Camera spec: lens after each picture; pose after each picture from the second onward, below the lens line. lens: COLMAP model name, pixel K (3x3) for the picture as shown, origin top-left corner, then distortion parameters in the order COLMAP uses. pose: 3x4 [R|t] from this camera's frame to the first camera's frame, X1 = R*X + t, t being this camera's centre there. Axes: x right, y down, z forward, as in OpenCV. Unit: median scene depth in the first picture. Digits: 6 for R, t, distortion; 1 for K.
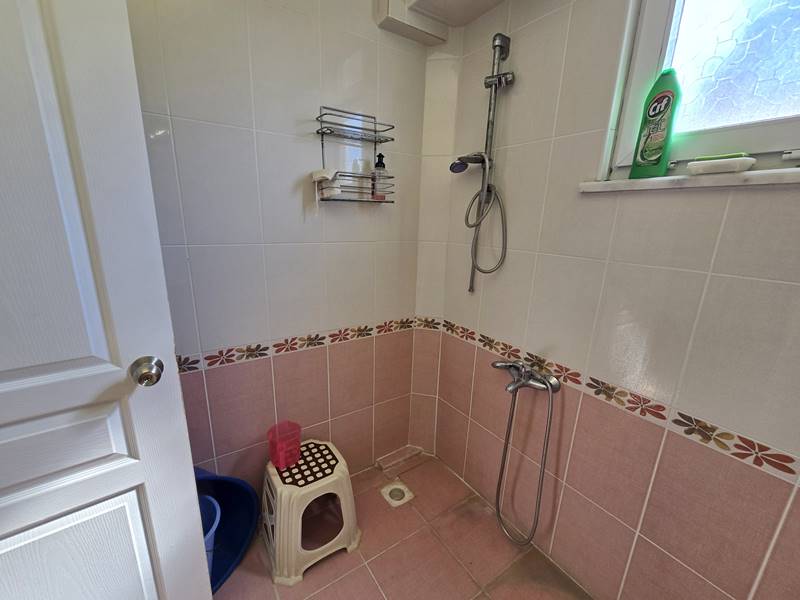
lens RADIAL K [[327.2, 0, 398.0], [0, 327.2, 303.9], [0, 0, 1]] dist [-0.002183, -0.000232]
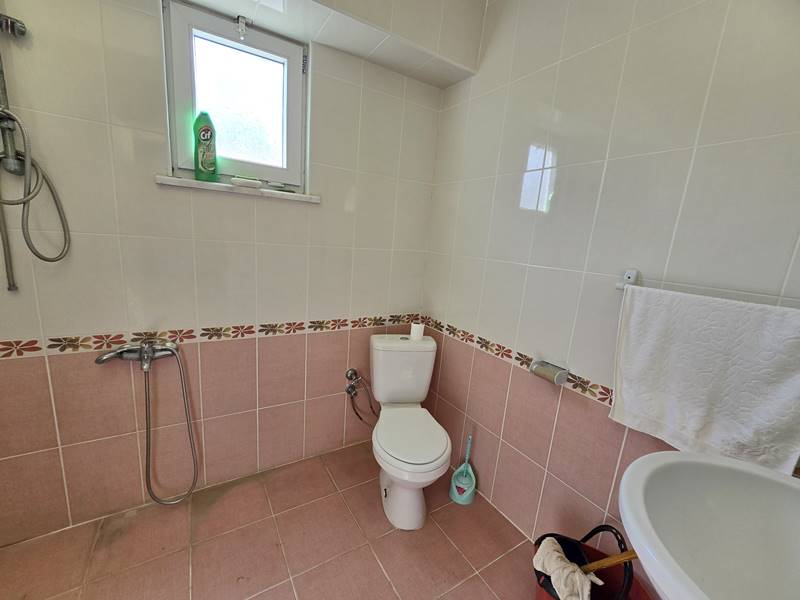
lens RADIAL K [[327.2, 0, 400.8], [0, 327.2, 299.5], [0, 0, 1]] dist [-0.002183, -0.000232]
pose [[0.045862, -0.217078, 0.975076, -0.596539], [0.178591, 0.962159, 0.205802, -0.015428], [-0.982854, 0.164701, 0.082895, 0.082538]]
